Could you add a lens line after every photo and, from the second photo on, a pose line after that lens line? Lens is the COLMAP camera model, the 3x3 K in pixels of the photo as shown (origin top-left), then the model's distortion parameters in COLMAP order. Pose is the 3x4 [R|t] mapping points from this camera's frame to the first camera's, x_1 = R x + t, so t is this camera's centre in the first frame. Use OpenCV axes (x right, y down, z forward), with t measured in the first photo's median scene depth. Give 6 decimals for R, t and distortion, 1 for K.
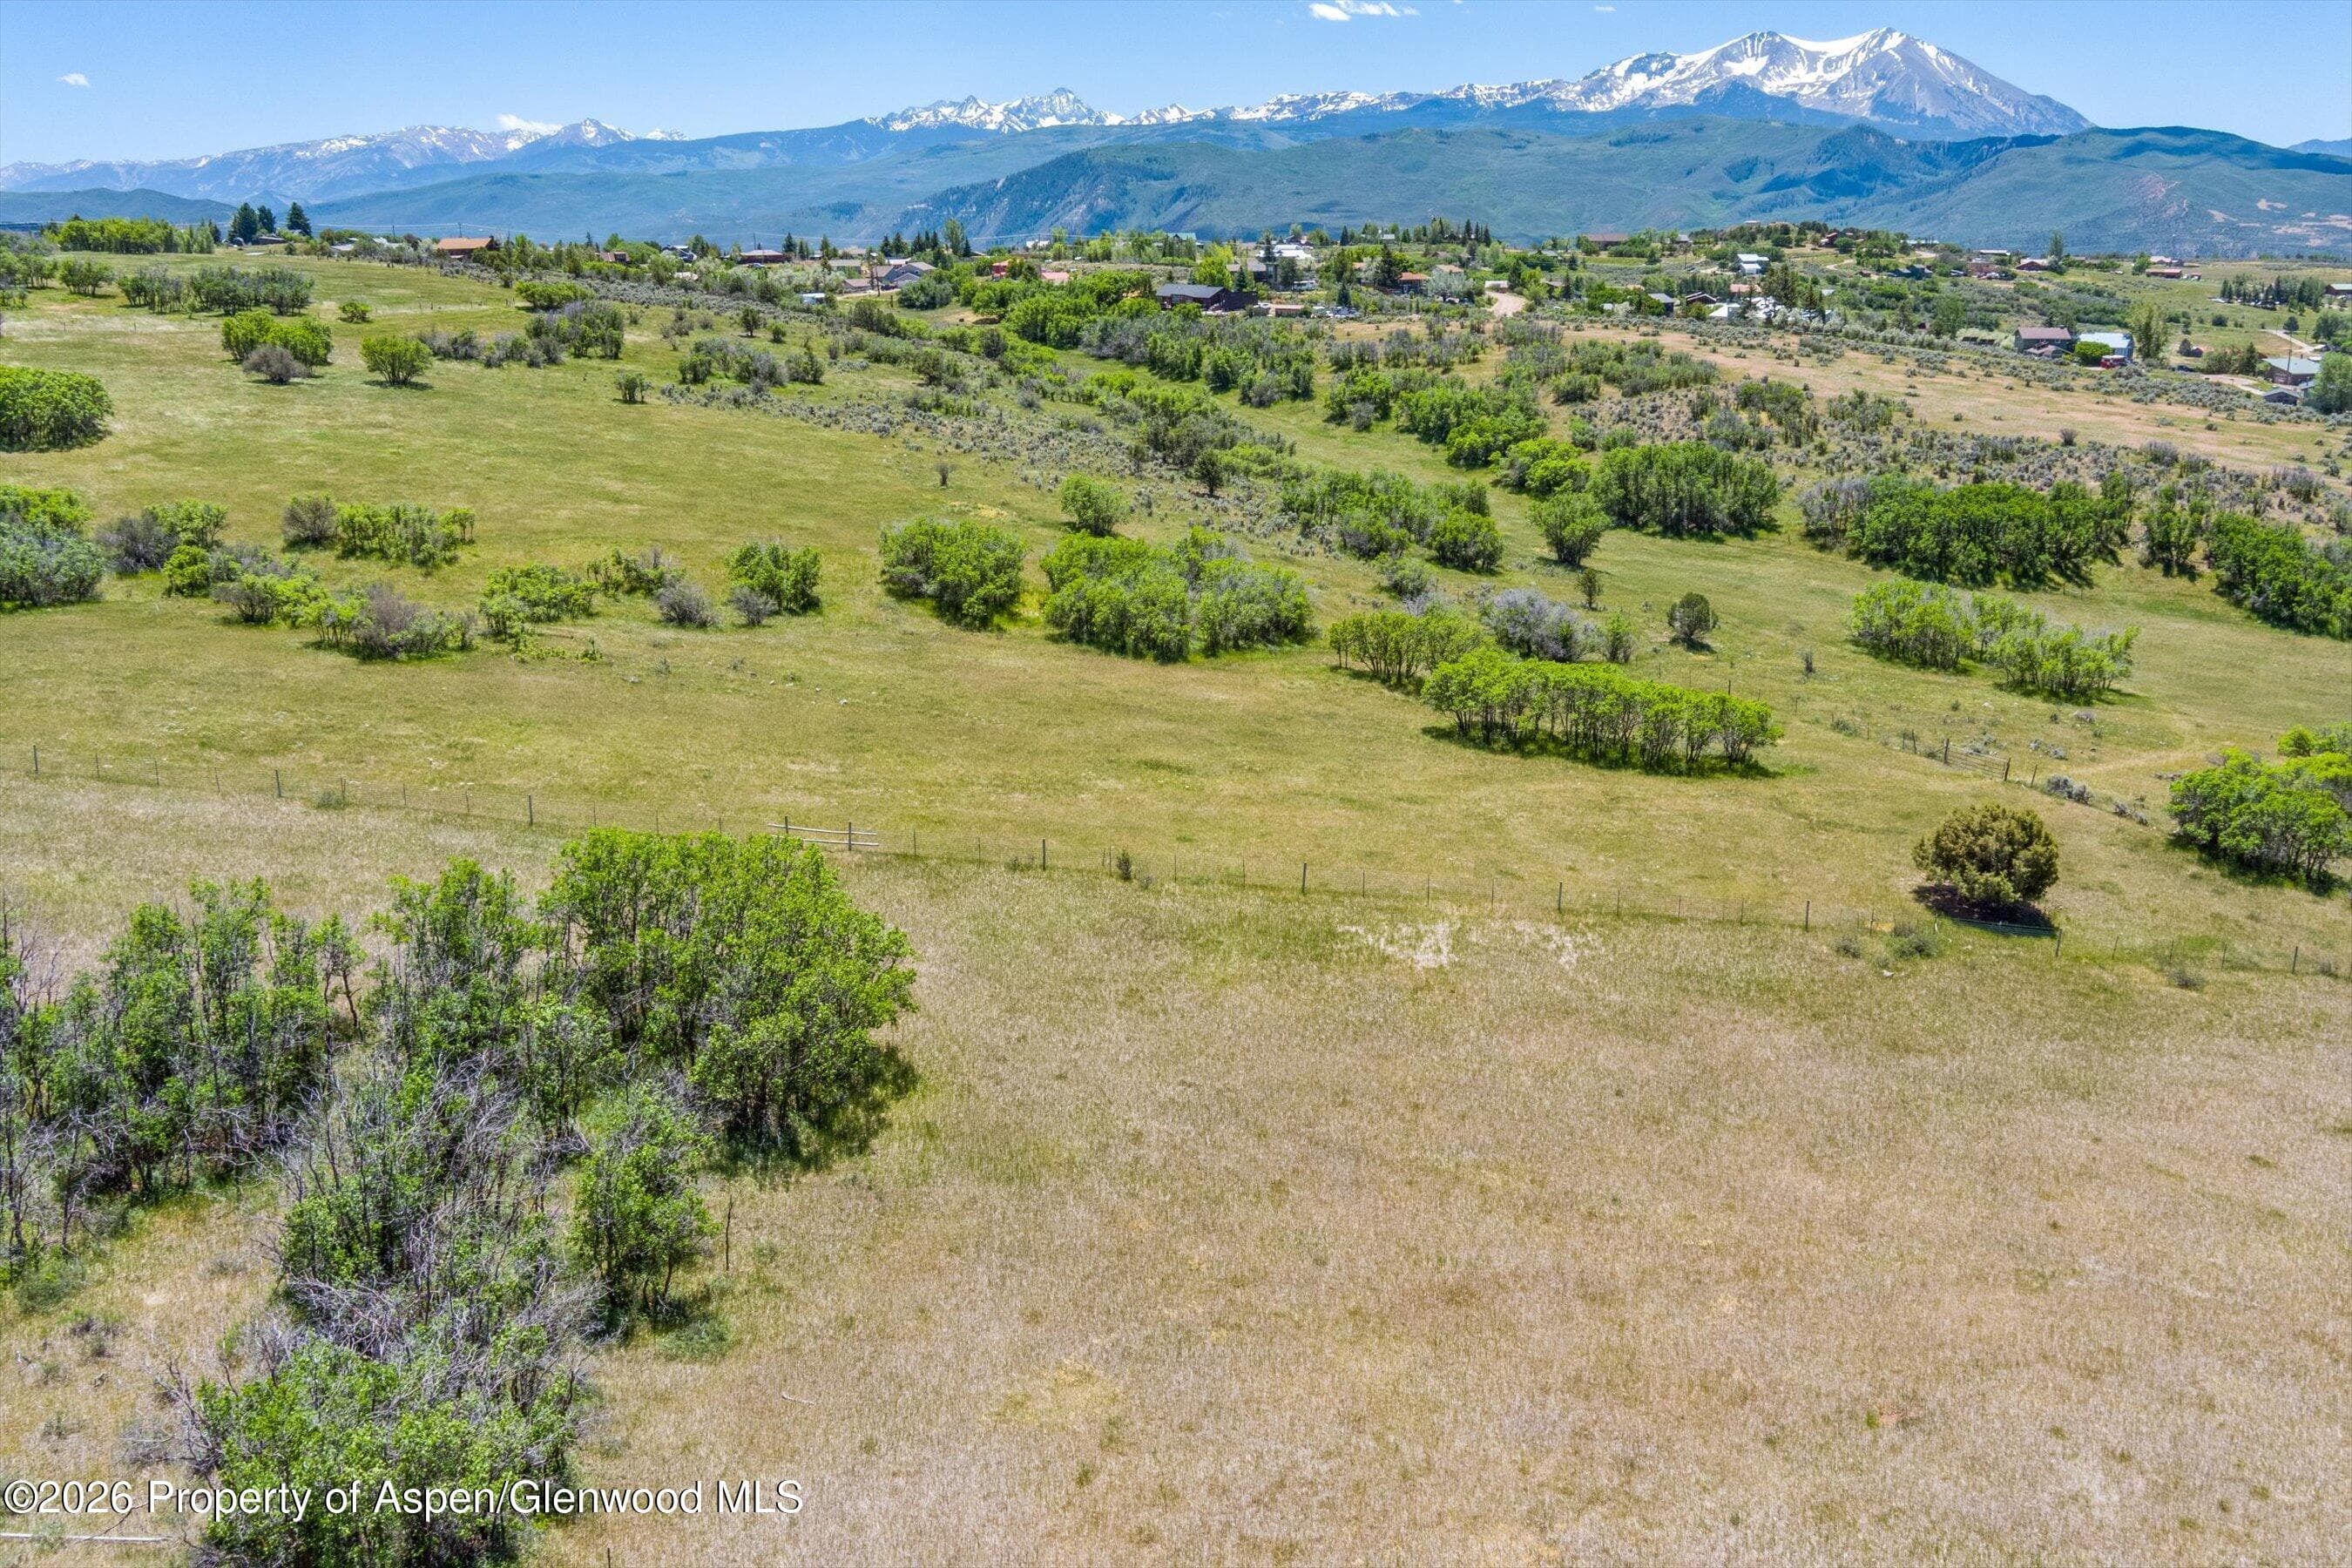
lens RADIAL K [[1906.2, 0, 1176.0], [0, 1906.2, 784.0], [0, 0, 1]] dist [-0.061018, -0.008437]
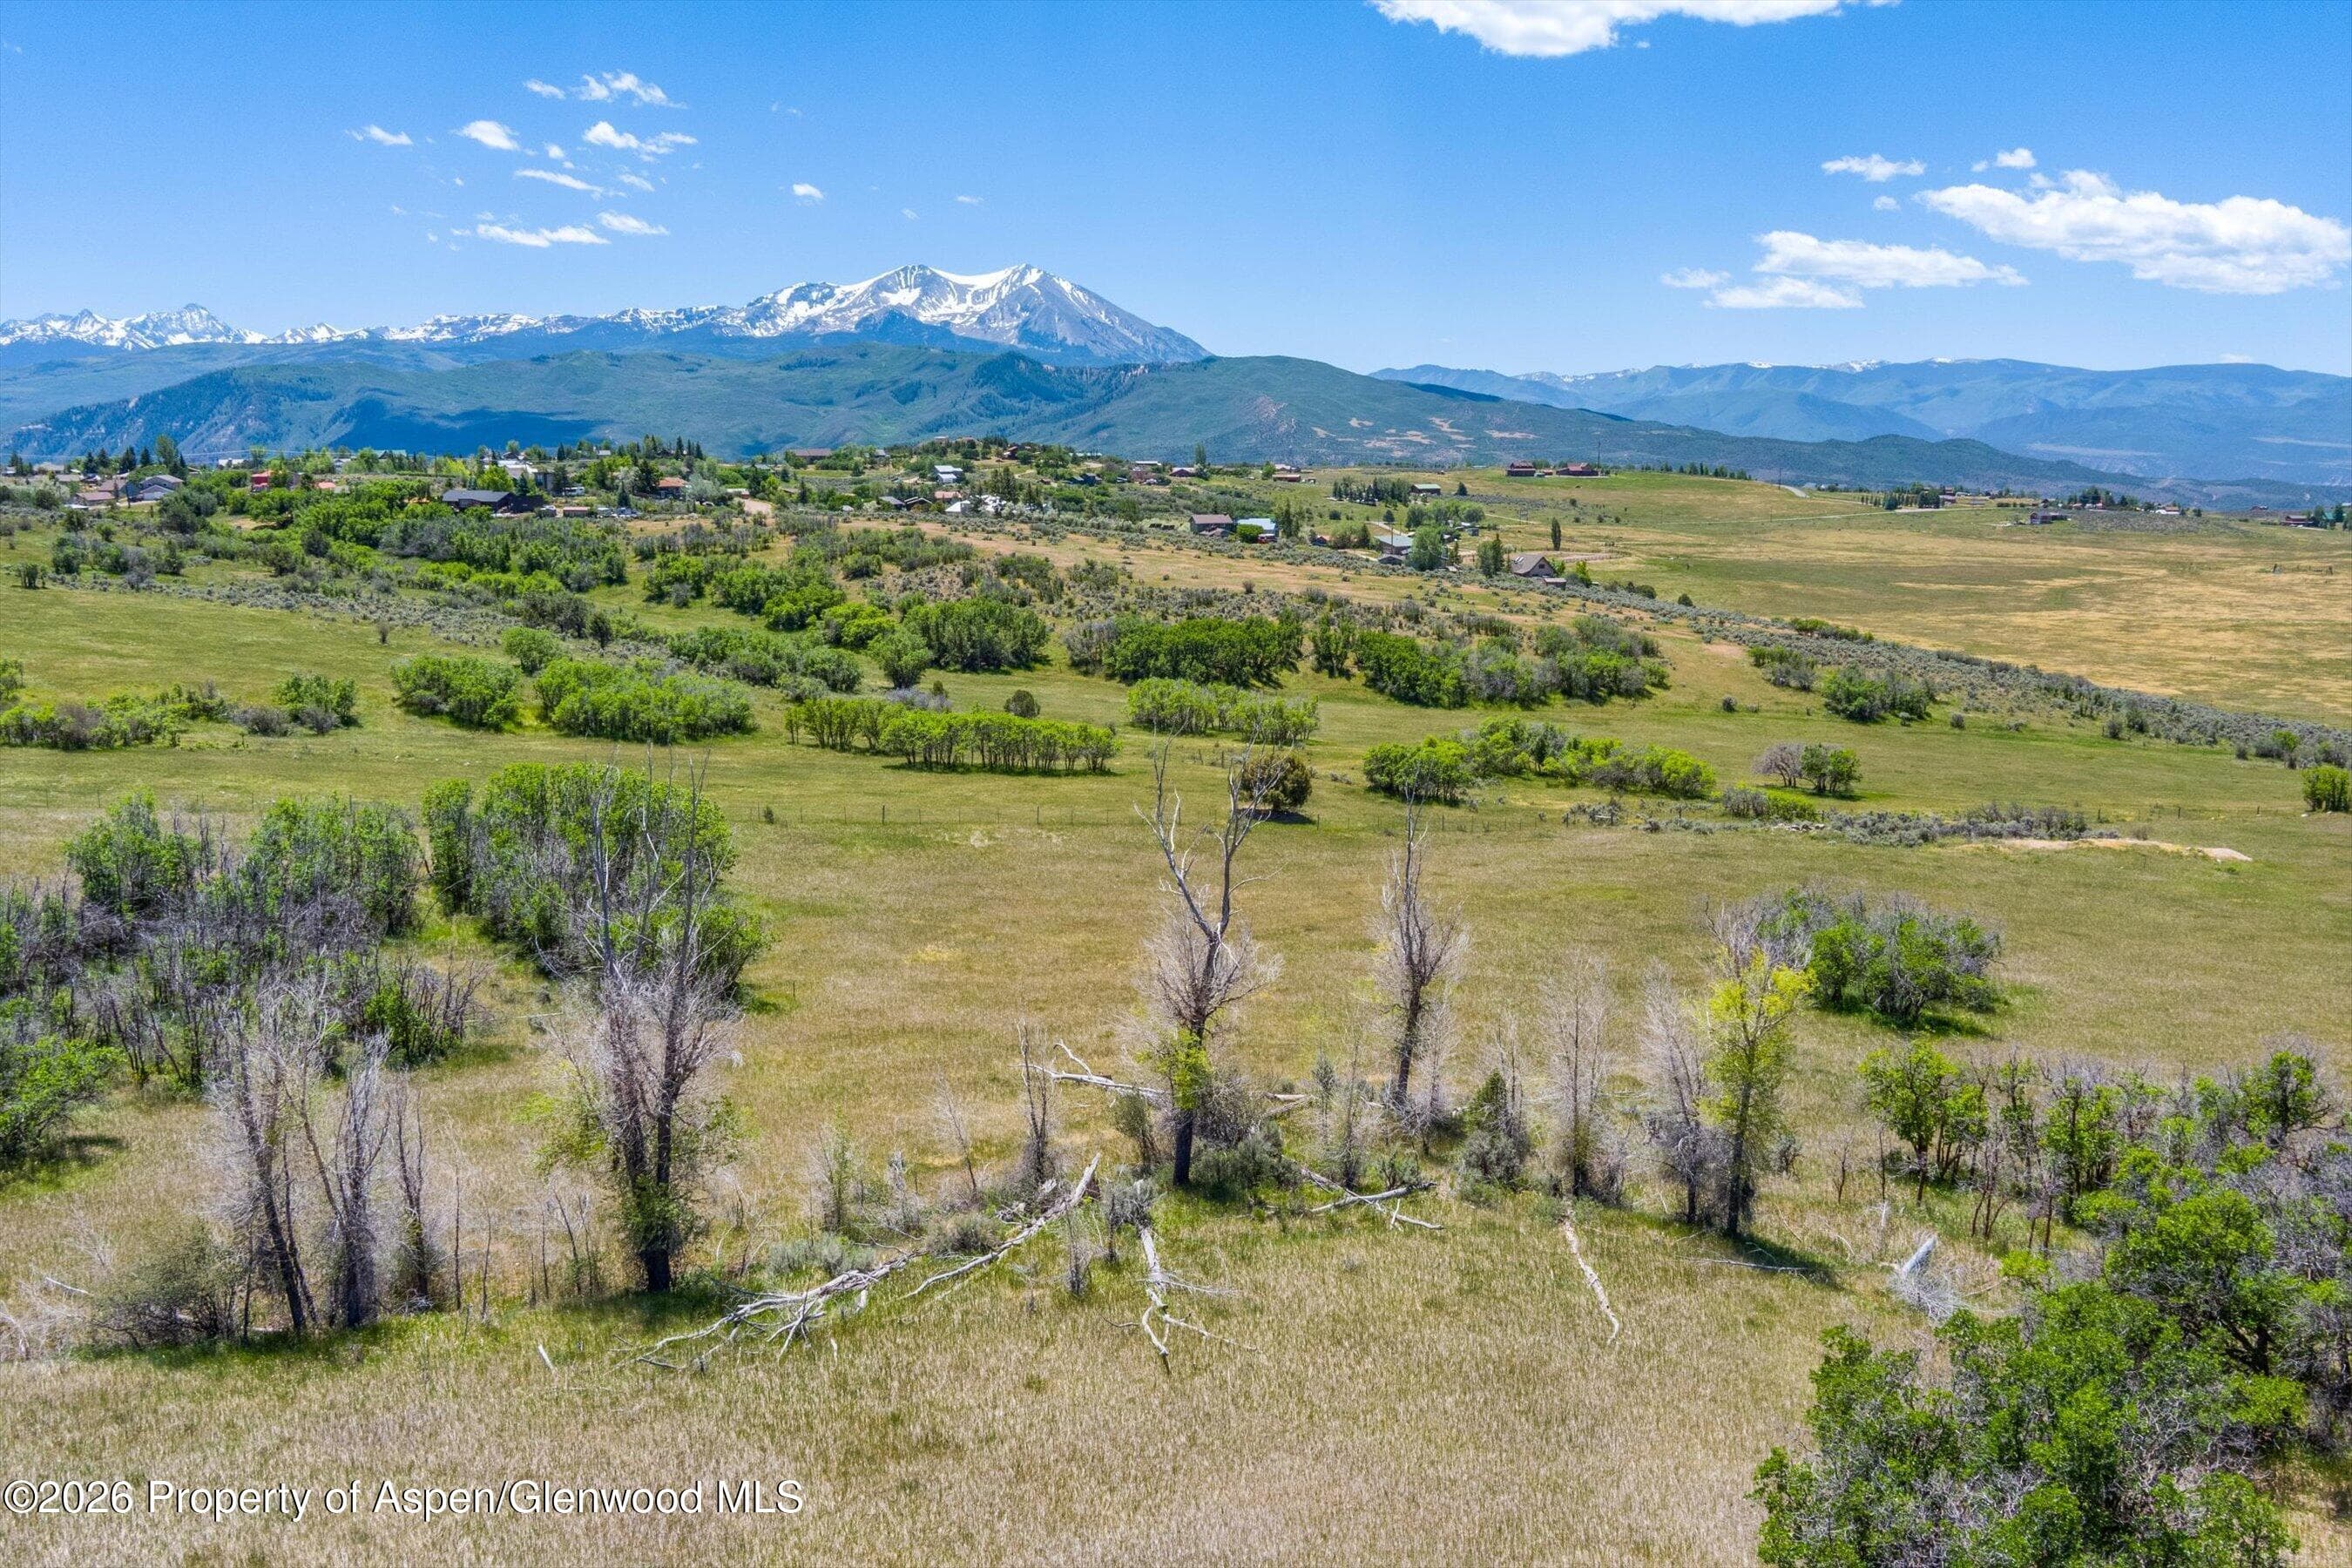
lens RADIAL K [[1906.2, 0, 1176.0], [0, 1906.2, 784.0], [0, 0, 1]] dist [-0.061018, -0.008437]
pose [[0.913759, -0.064175, 0.401155, -0.088999], [0.108170, 0.990232, -0.087979, 0.049182], [-0.391590, 0.123785, 0.911775, -0.139270]]
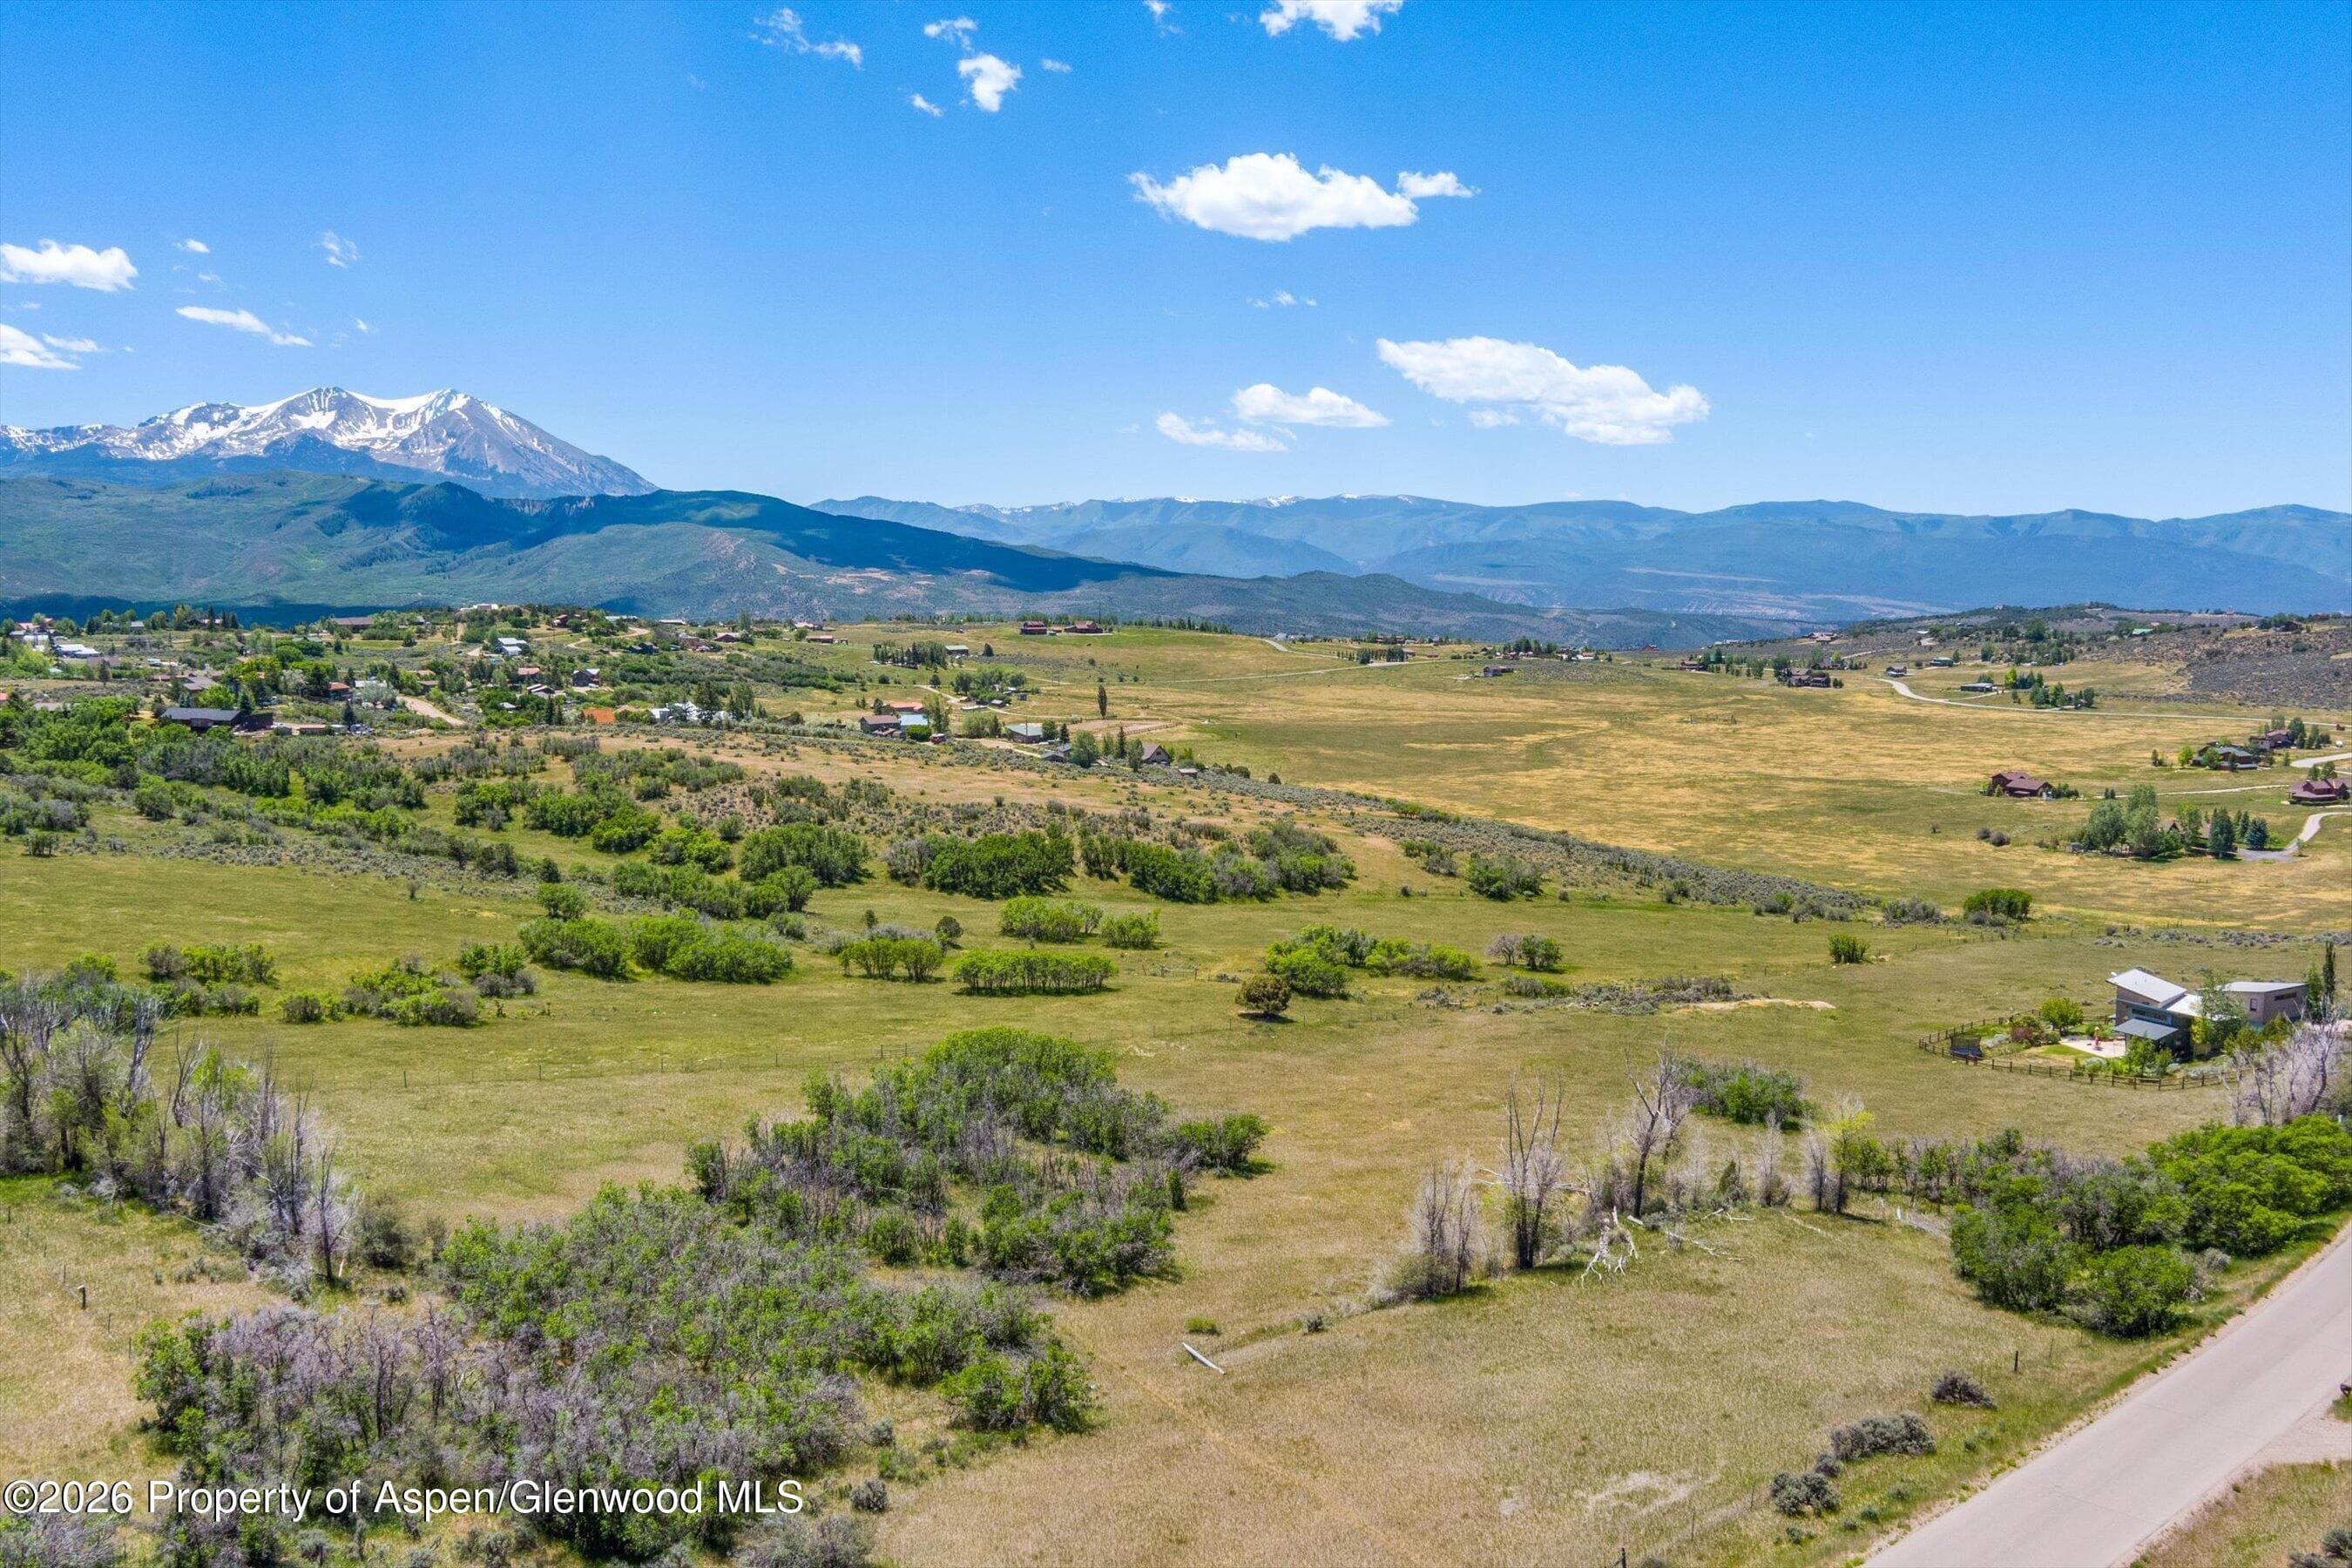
lens RADIAL K [[1906.2, 0, 1176.0], [0, 1906.2, 784.0], [0, 0, 1]] dist [-0.061018, -0.008437]
pose [[0.759919, -0.059001, 0.647335, -0.354440], [0.172235, 0.978553, -0.113000, 0.007676], [-0.626784, 0.197365, 0.753783, -0.246569]]
